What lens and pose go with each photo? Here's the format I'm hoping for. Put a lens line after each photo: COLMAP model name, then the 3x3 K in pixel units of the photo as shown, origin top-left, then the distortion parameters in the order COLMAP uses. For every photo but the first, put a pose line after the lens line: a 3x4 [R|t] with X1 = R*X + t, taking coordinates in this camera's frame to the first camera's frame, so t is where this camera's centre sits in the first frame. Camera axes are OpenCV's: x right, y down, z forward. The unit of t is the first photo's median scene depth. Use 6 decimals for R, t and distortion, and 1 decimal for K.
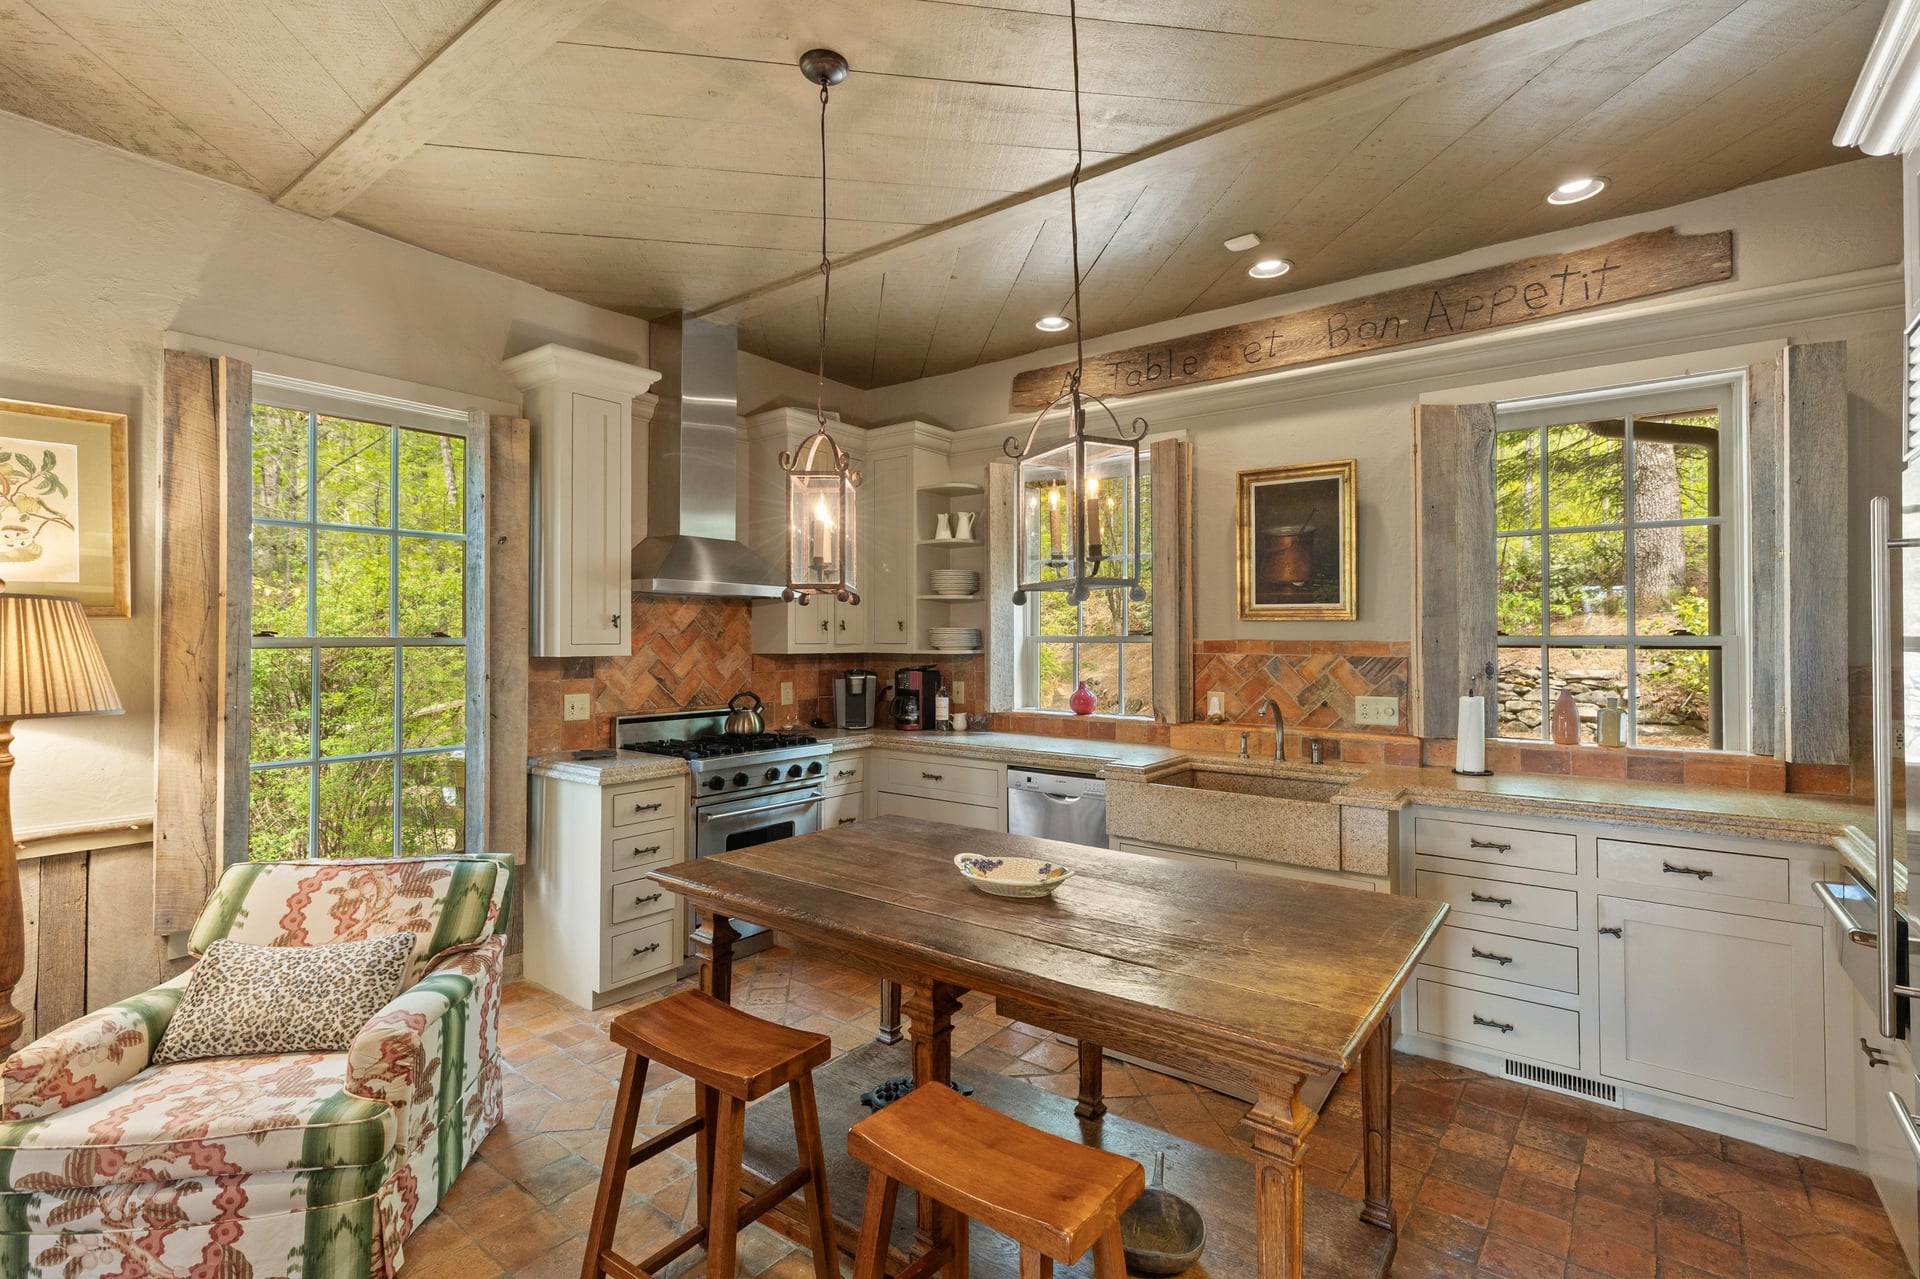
lens RADIAL K [[881.3, 0, 957.9], [0, 881.3, 626.5], [0, 0, 1]] dist [0.003190, 0.000262]
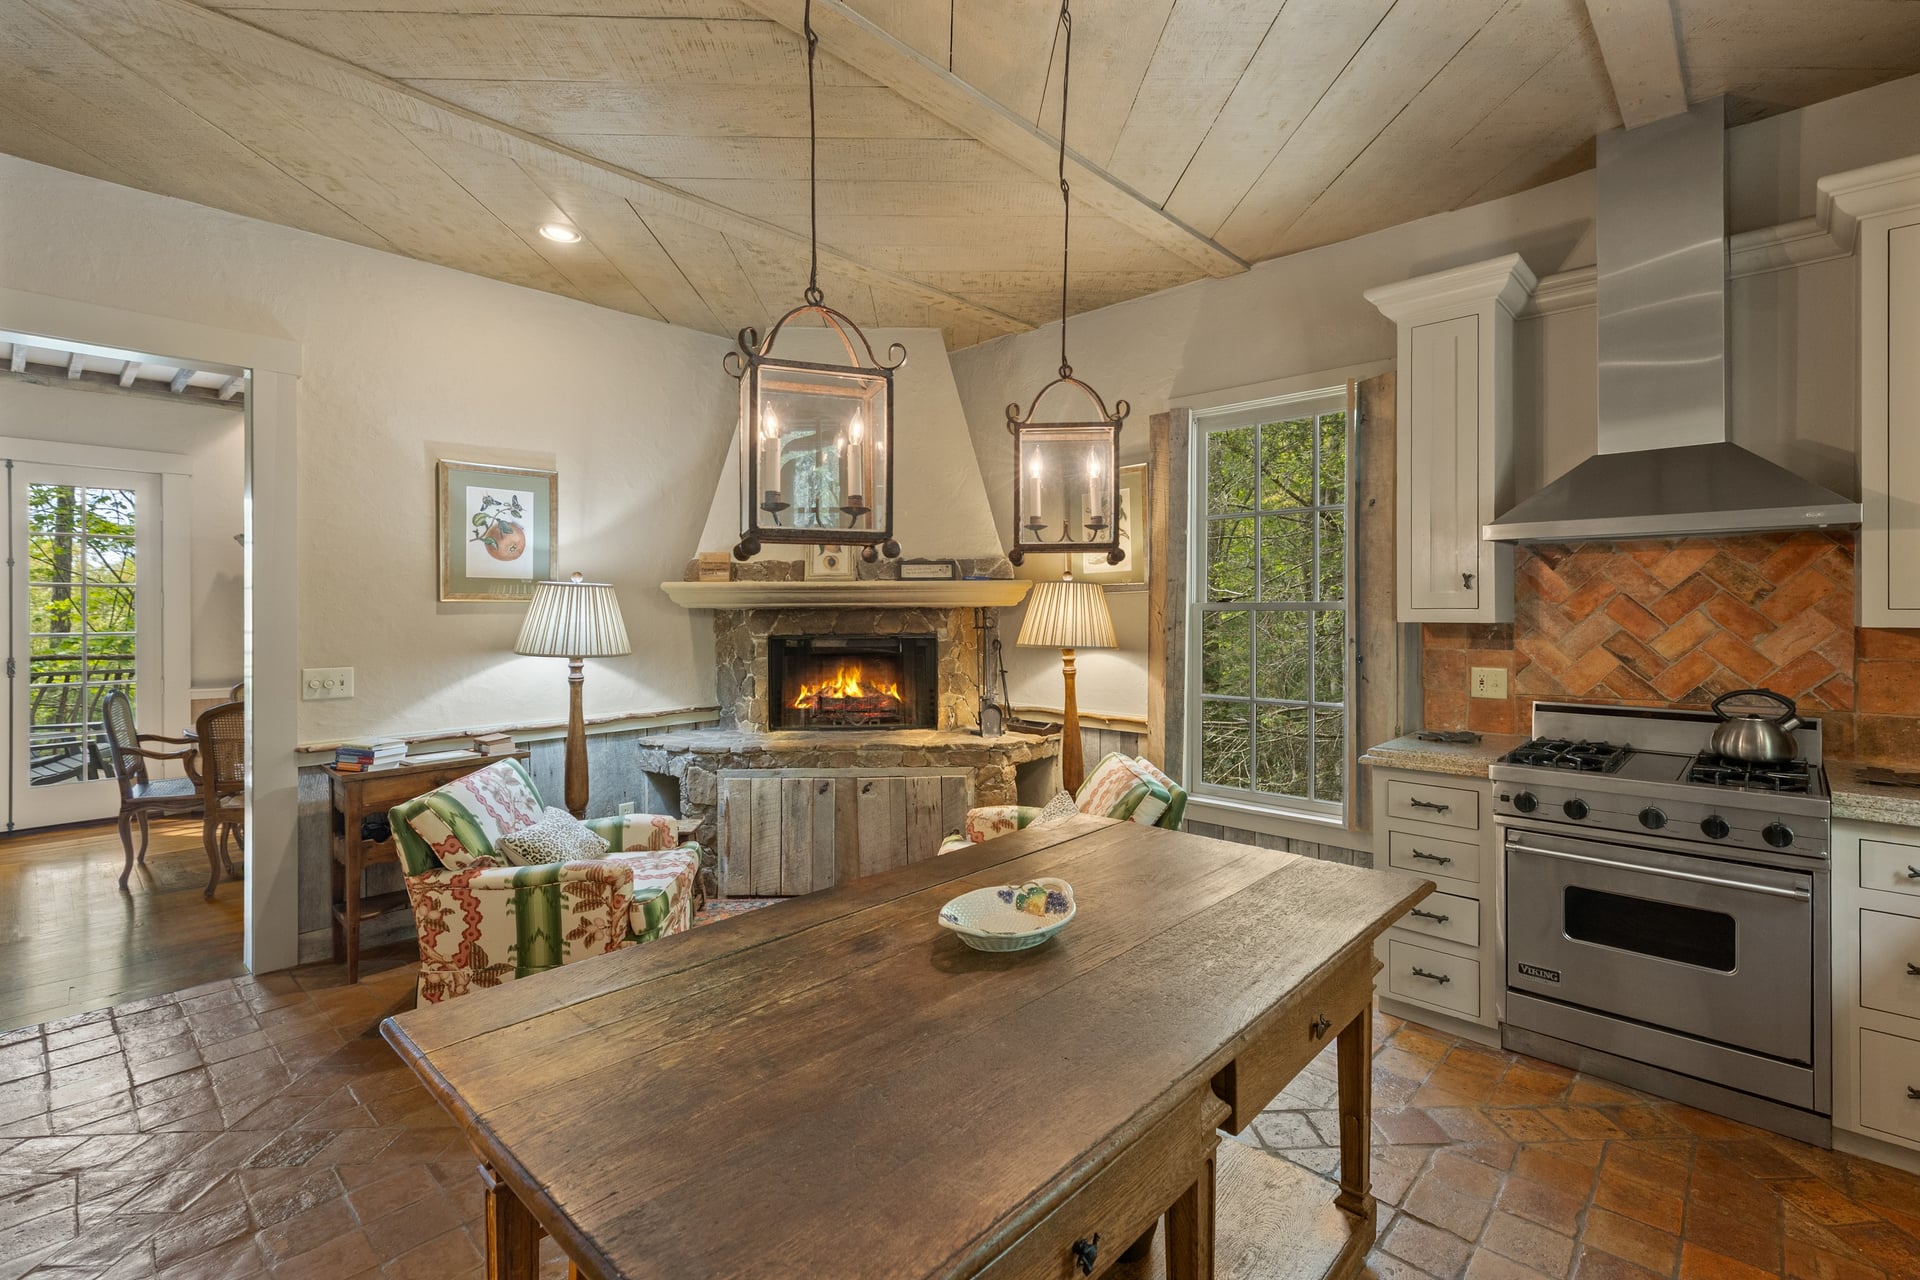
lens RADIAL K [[865.1, 0, 963.7], [0, 865.1, 609.1], [0, 0, 1]] dist [0.002599, -0.000464]
pose [[-0.102029, 0.001609, -0.994780, 0.502856], [0.017294, 0.999850, -0.000157, 0.013277], [0.994631, -0.017220, -0.102041, 0.654893]]
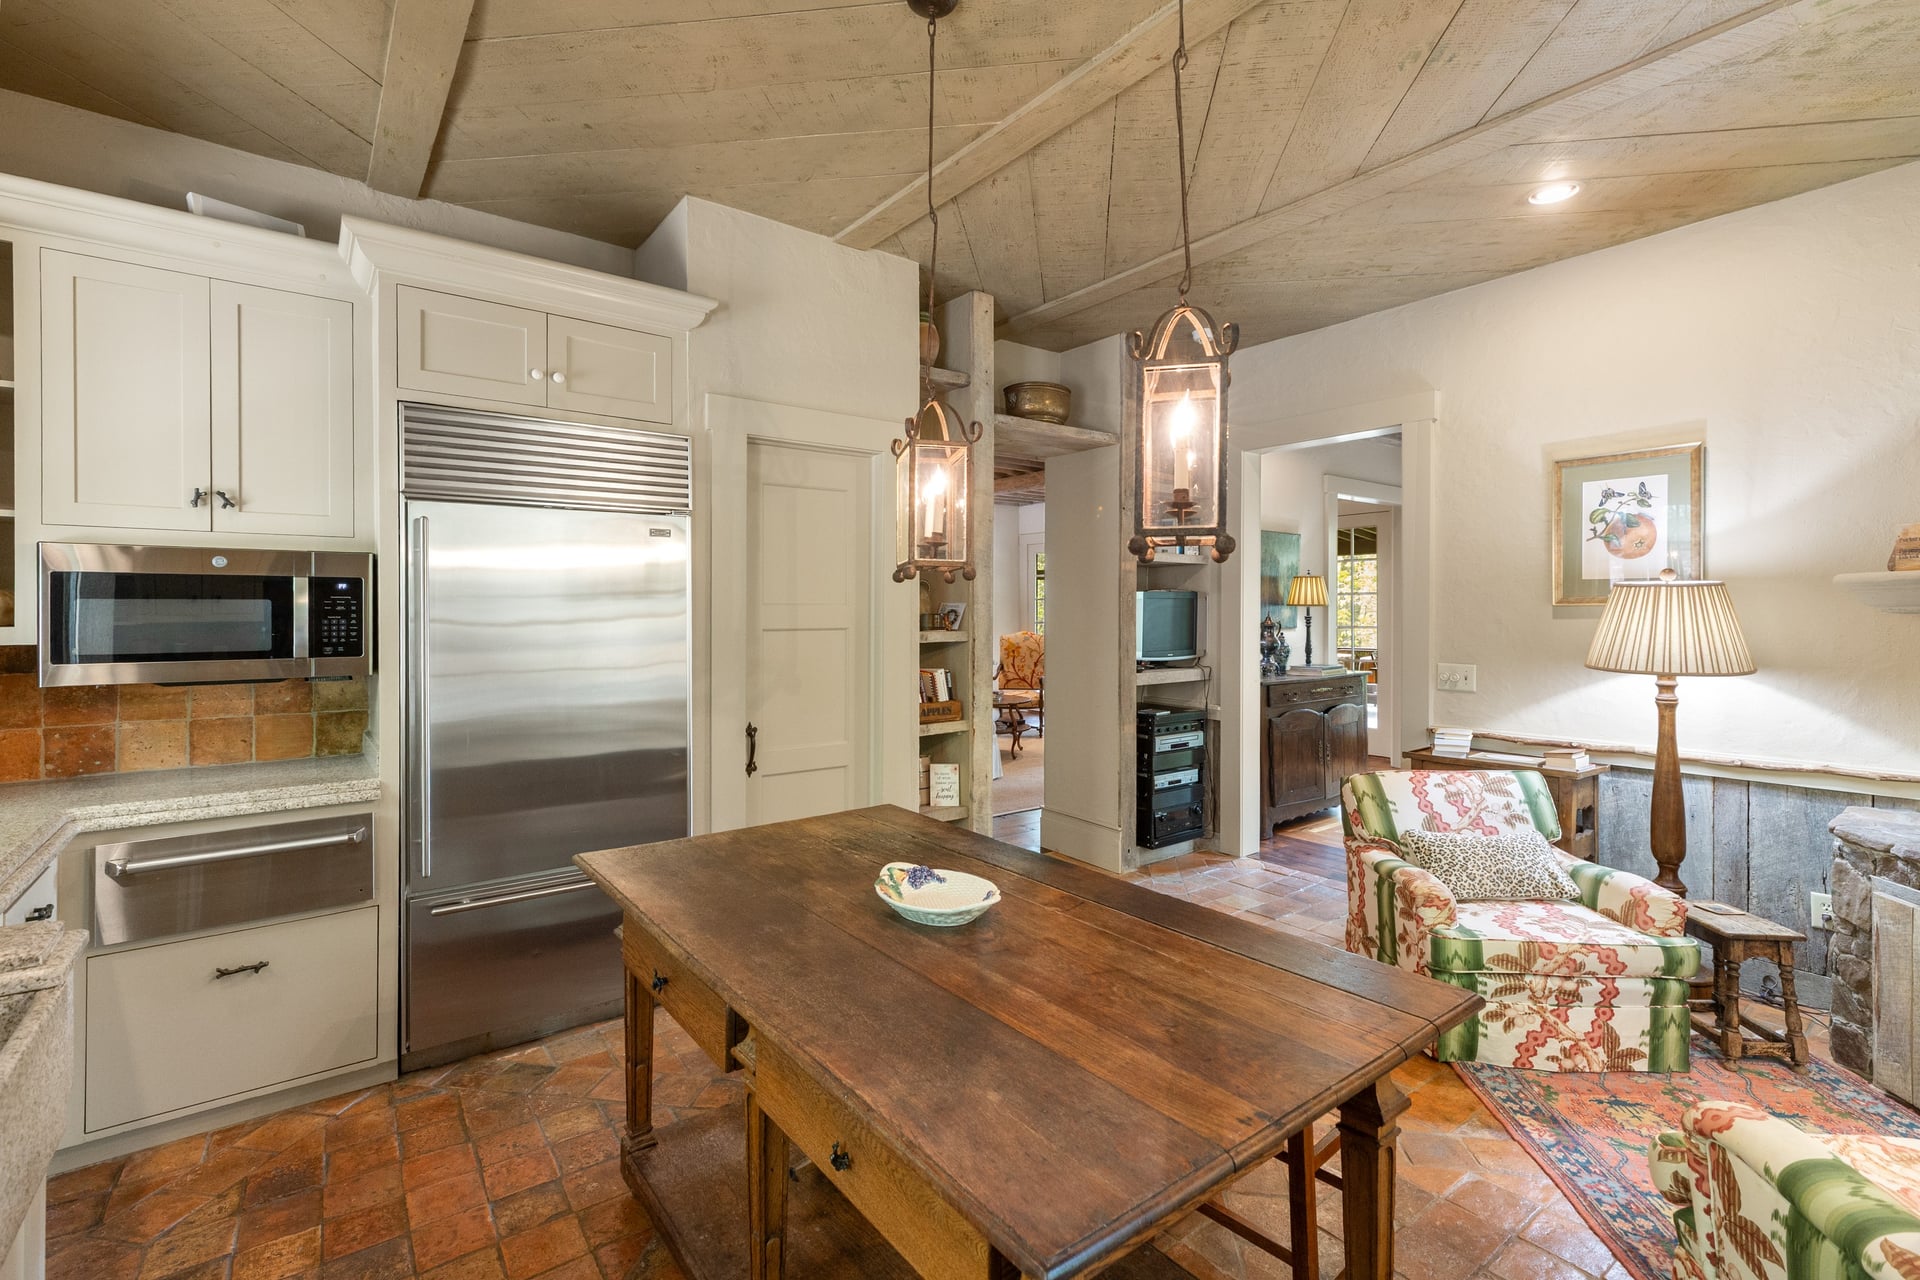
lens RADIAL K [[865.1, 0, 963.7], [0, 865.1, 609.1], [0, 0, 1]] dist [0.002599, -0.000464]
pose [[-0.965459, 0.001439, 0.260553, -0.104987], [-0.002462, 0.999890, -0.014645, 0.014113], [-0.260545, -0.014781, -0.965349, 1.122806]]
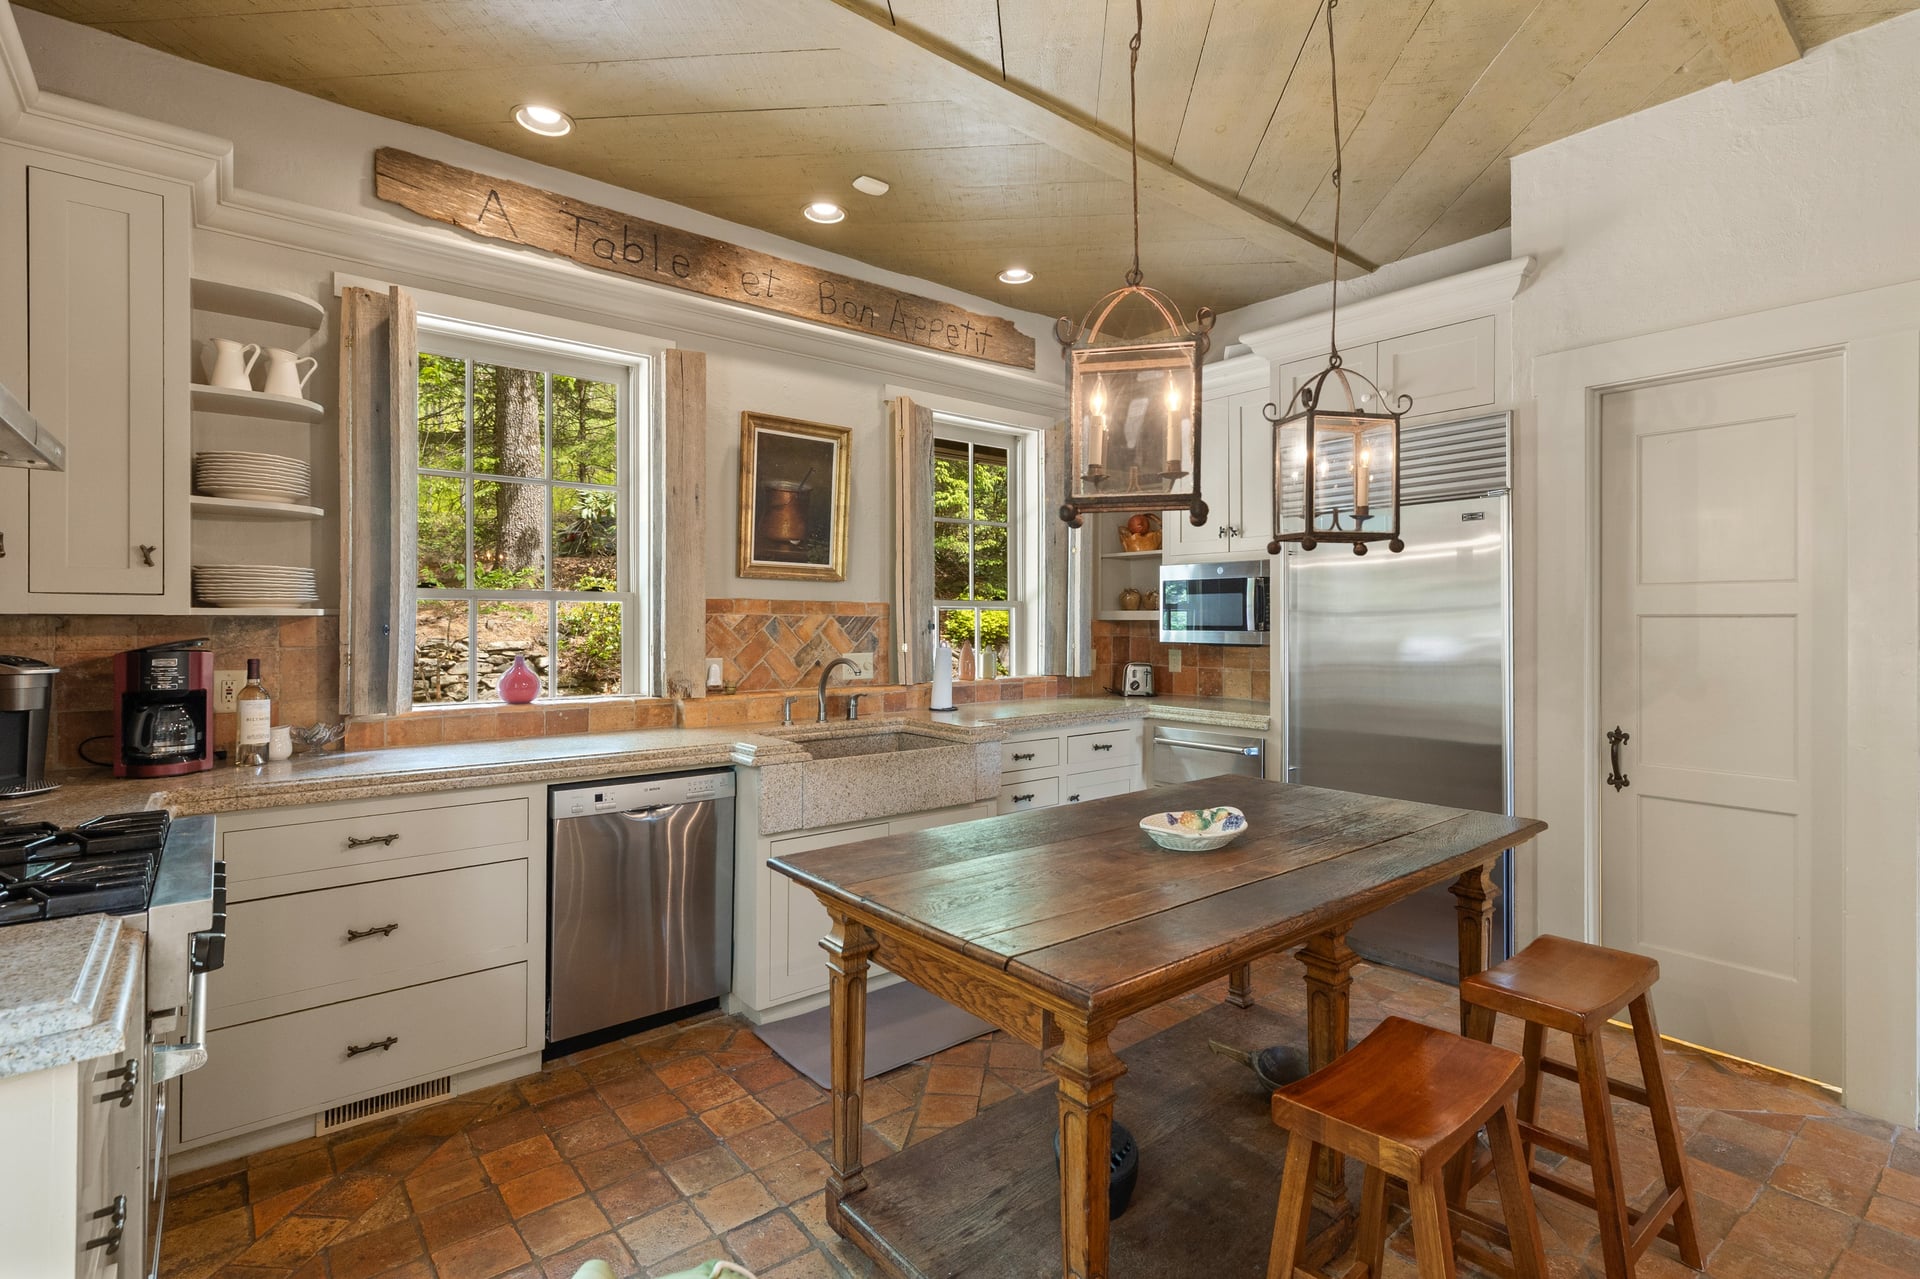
lens RADIAL K [[905.1, 0, 973.5], [0, 905.1, 619.5], [0, 0, 1]] dist [0.002927, 0.000465]
pose [[0.224666, 0.000821, 0.974435, -0.595671], [-0.015243, 0.999880, 0.002672, 0.034374], [-0.974317, -0.015453, 0.224652, 0.635715]]
